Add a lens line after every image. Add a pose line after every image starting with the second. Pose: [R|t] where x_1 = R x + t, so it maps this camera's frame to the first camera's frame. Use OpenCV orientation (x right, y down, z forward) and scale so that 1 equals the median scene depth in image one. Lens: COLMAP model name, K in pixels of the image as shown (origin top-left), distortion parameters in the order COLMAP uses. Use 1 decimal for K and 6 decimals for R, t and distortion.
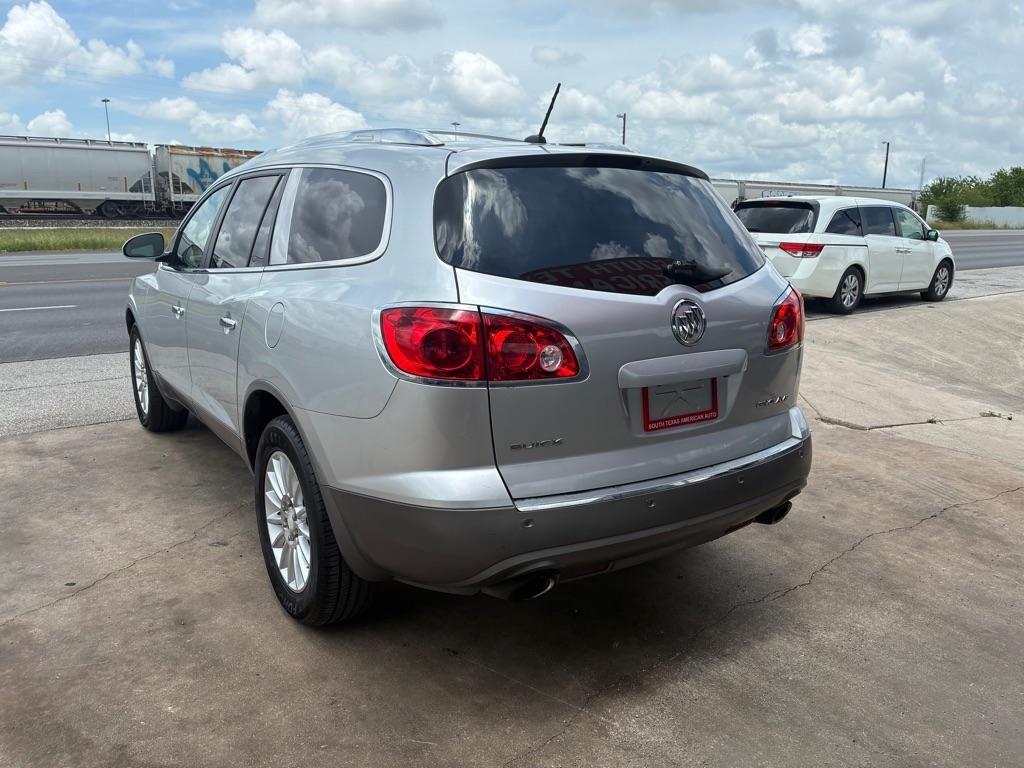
lens RADIAL K [[772.3, 0, 501.4], [0, 772.3, 403.8], [0, 0, 1]] dist [0.055018, -0.073629]
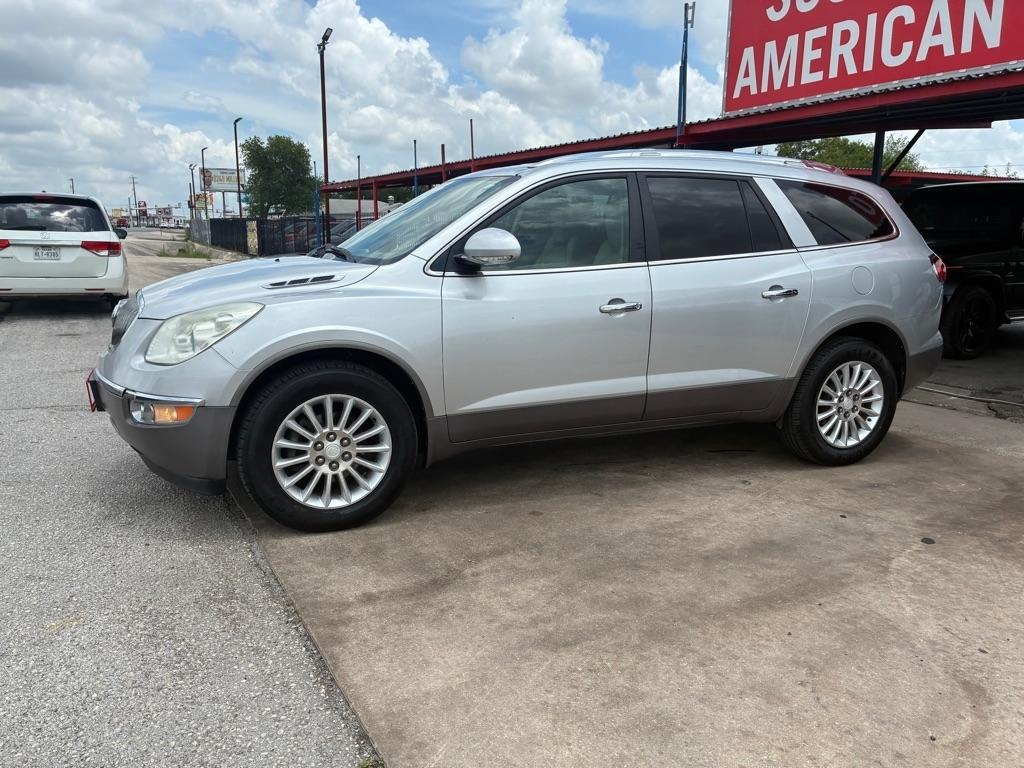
lens RADIAL K [[772.3, 0, 508.3], [0, 772.3, 401.4], [0, 0, 1]] dist [0.055018, -0.073629]
pose [[0.175634, -0.214315, 0.960844, -1.518855], [0.219419, 0.959986, 0.174016, -0.225911], [-0.959692, 0.180264, 0.215631, 1.041414]]
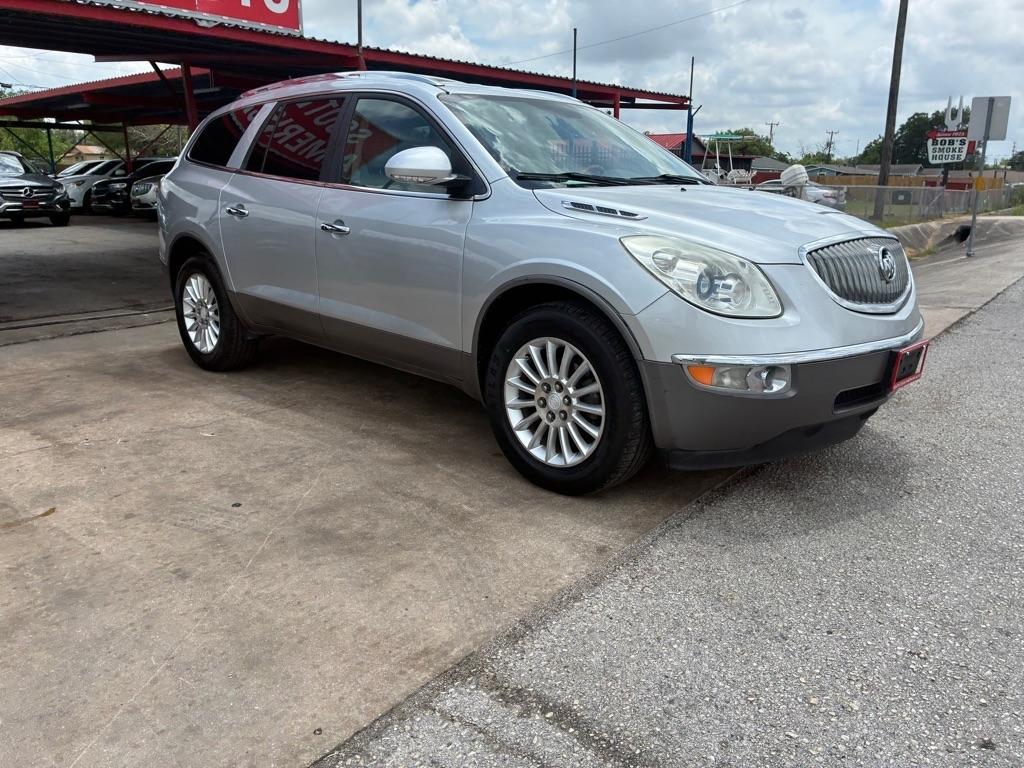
lens RADIAL K [[770.6, 0, 511.5], [0, 770.6, 388.3], [0, 0, 1]] dist [0.059879, -0.082343]
pose [[-0.974296, 0.043341, -0.221061, -0.003728], [-0.067495, 0.880072, 0.470019, -0.517885], [0.214921, 0.472858, -0.854526, 2.432148]]
